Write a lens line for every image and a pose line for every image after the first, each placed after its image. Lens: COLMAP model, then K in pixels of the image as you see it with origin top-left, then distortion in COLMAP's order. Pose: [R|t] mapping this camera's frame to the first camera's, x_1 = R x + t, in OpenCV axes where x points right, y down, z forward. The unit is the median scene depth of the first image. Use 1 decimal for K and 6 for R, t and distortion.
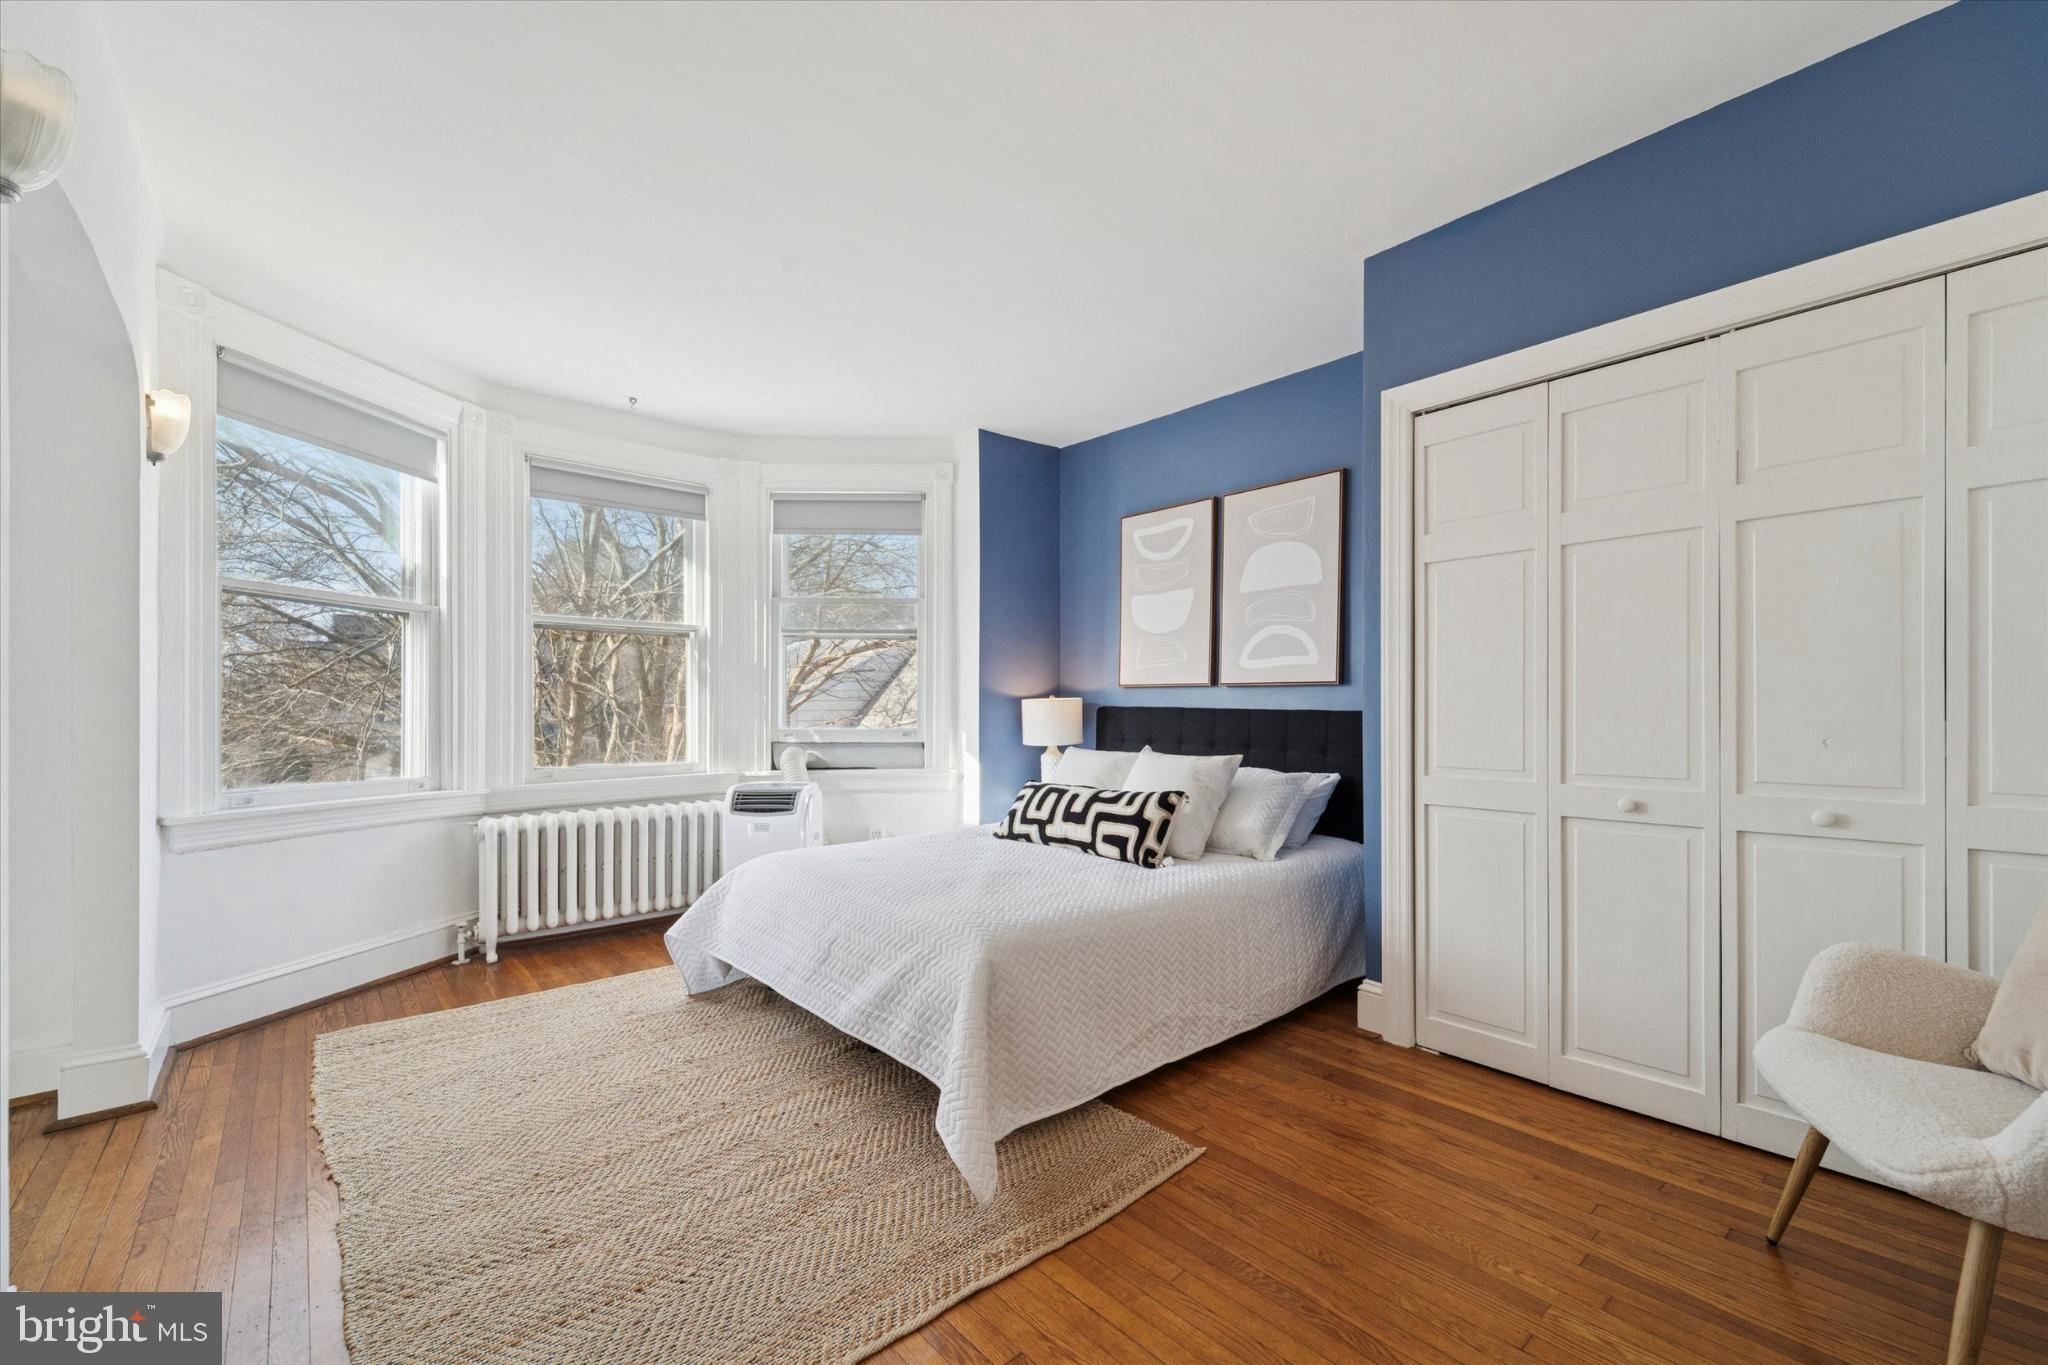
lens RADIAL K [[826.1, 0, 1024.2], [0, 826.1, 676.7], [0, 0, 1]] dist [-0.001030, -0.000688]
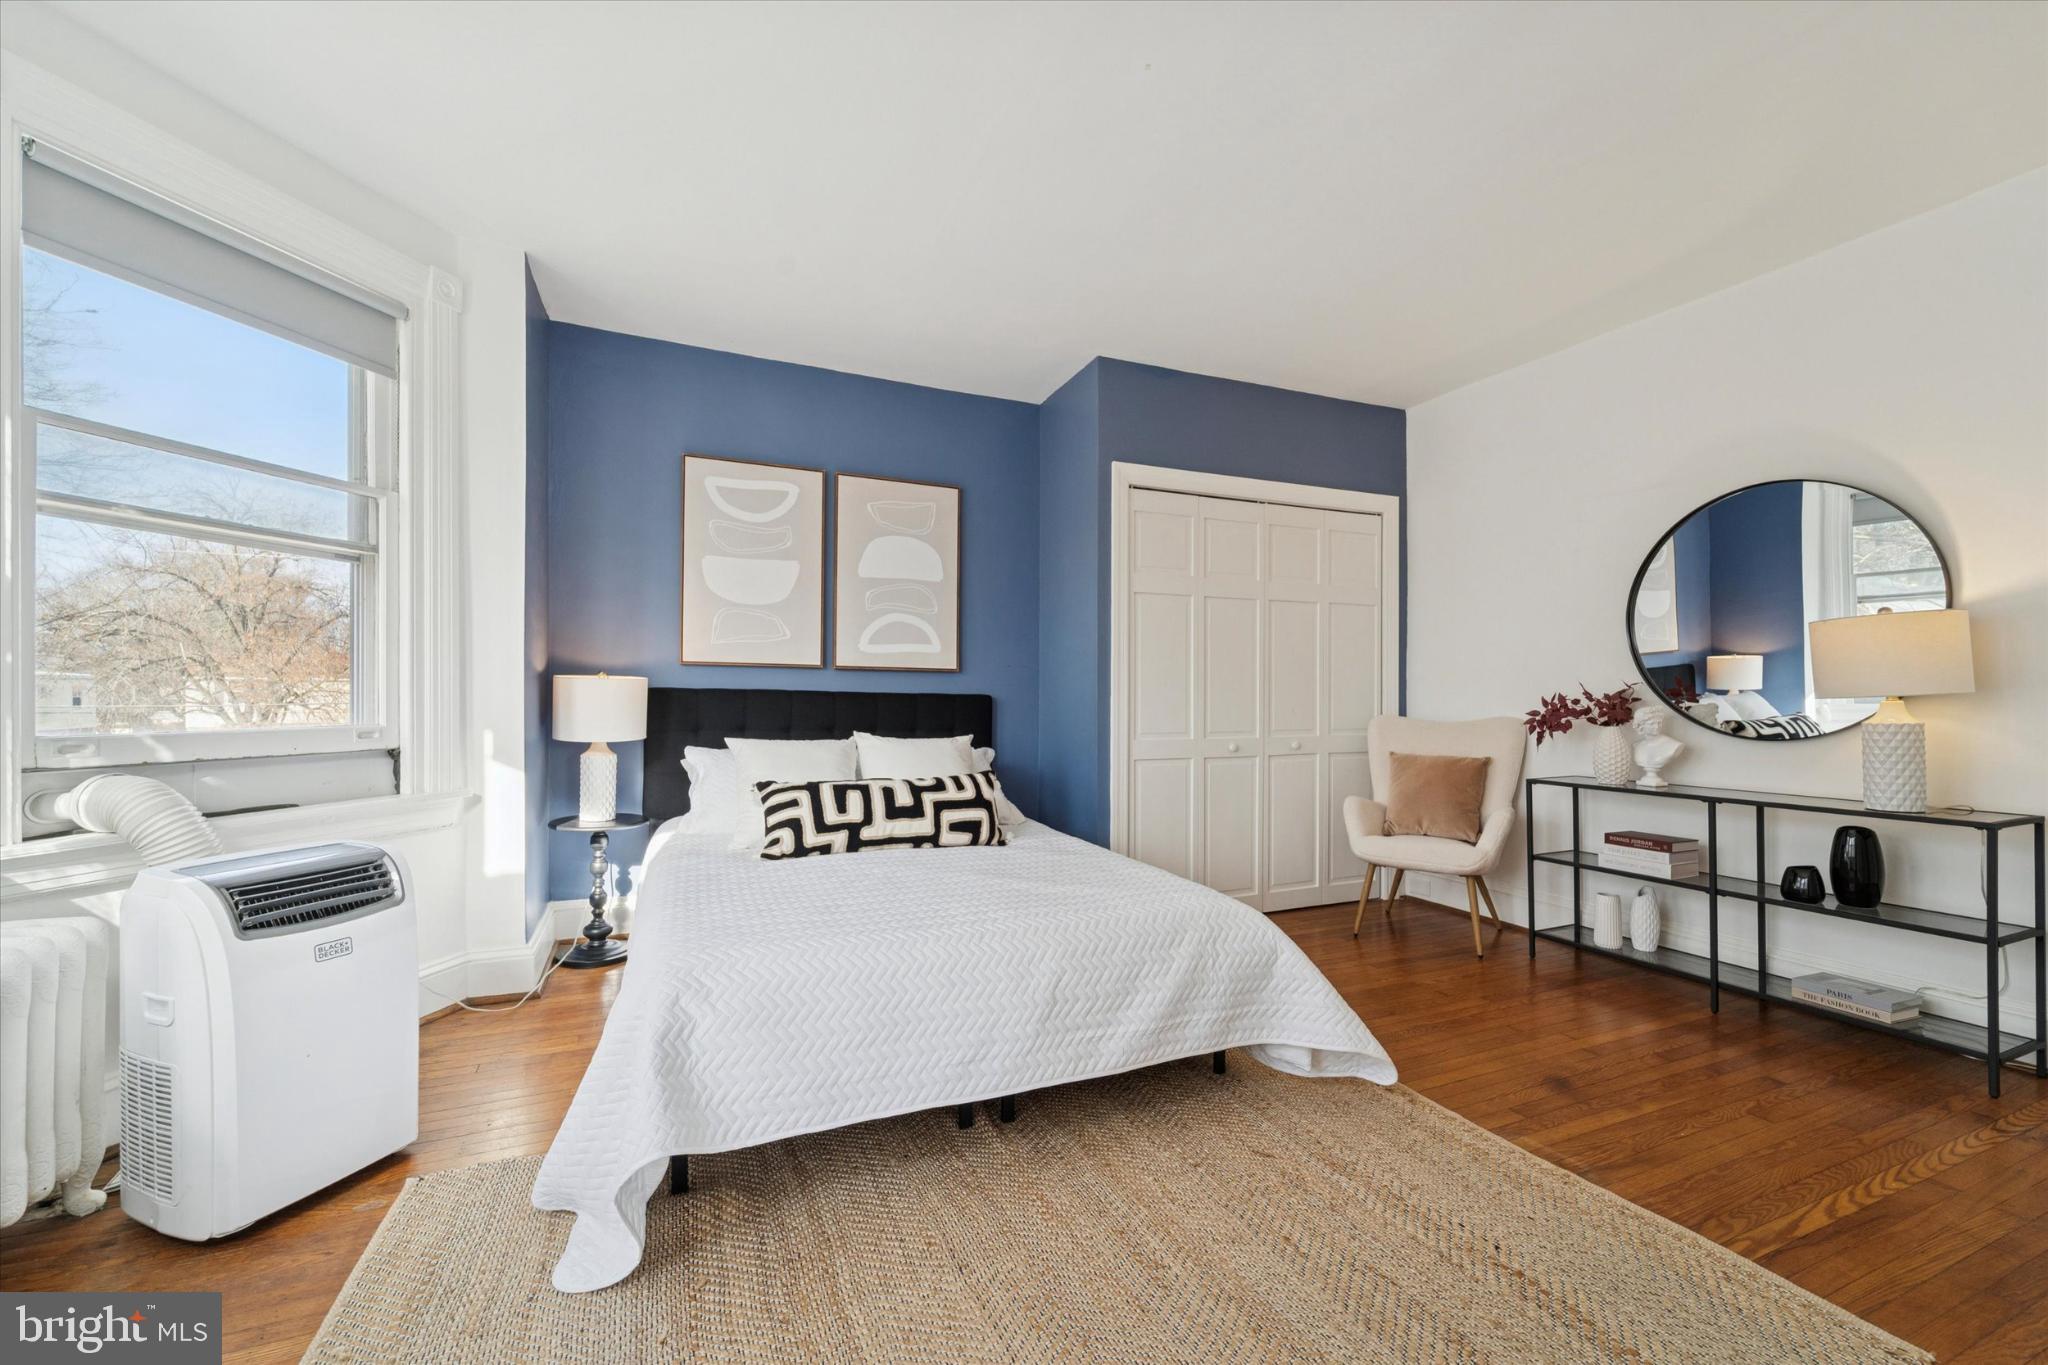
lens RADIAL K [[826.1, 0, 1024.2], [0, 826.1, 676.7], [0, 0, 1]] dist [-0.001030, -0.000688]
pose [[0.307606, 0.018523, 0.951333, -0.689878], [-0.043422, 0.999042, -0.005412, 0.018415], [-0.950522, -0.039644, 0.308116, 0.540336]]
